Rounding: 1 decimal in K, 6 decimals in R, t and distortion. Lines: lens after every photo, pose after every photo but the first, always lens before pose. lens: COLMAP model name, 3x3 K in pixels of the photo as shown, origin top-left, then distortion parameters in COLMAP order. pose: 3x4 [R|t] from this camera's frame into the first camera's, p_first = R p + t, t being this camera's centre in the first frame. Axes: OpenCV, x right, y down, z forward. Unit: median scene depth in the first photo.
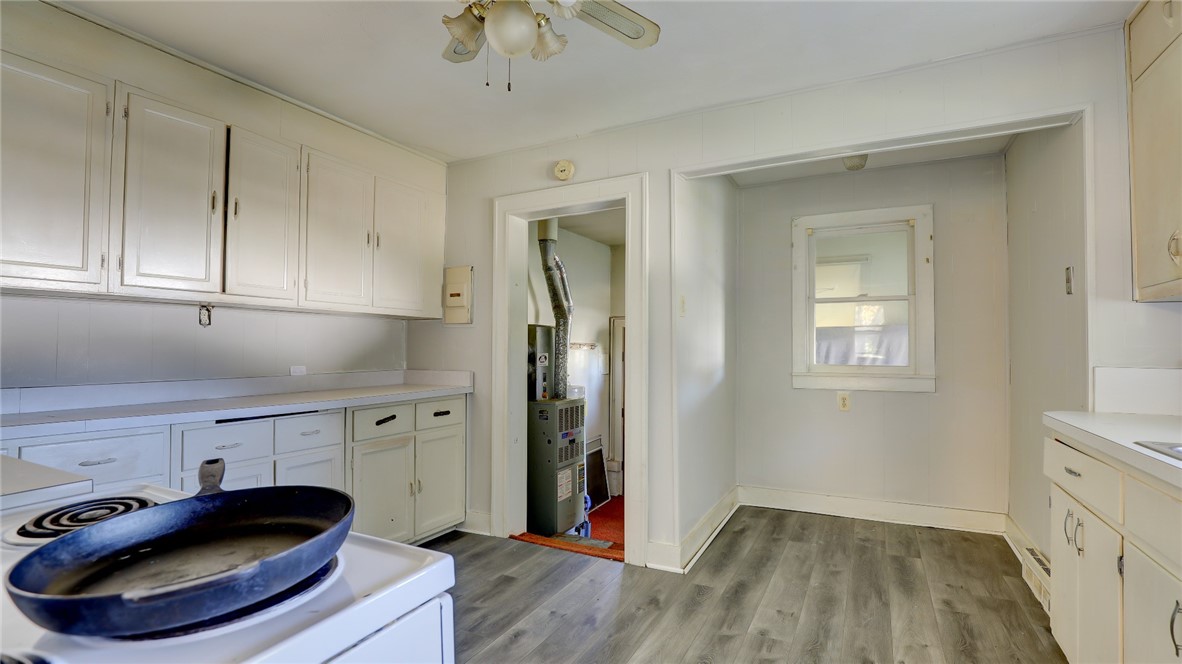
lens RADIAL K [[568.7, 0, 608.4], [0, 568.7, 338.1], [0, 0, 1]] dist [-0.037708, 0.000110]
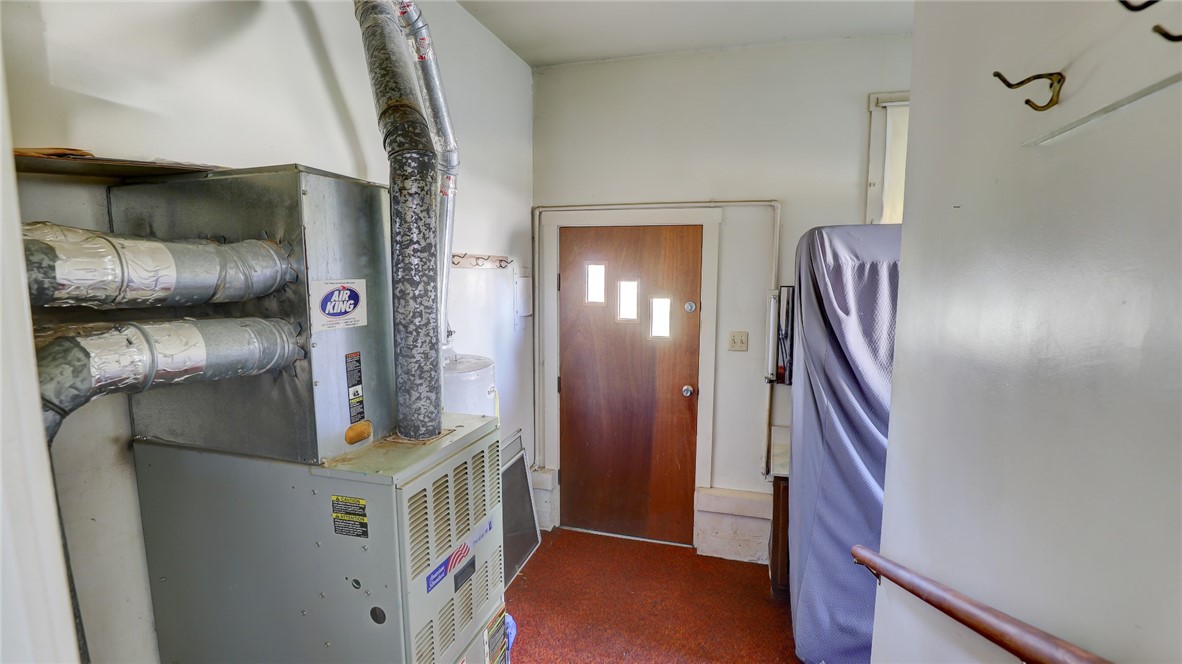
lens RADIAL K [[568.7, 0, 608.4], [0, 568.7, 338.1], [0, 0, 1]] dist [-0.037708, 0.000110]
pose [[0.983160, -0.022894, 0.181305, -0.039650], [-0.002321, 0.990477, 0.137660, 0.016234], [-0.182730, -0.135763, 0.973744, 0.690587]]
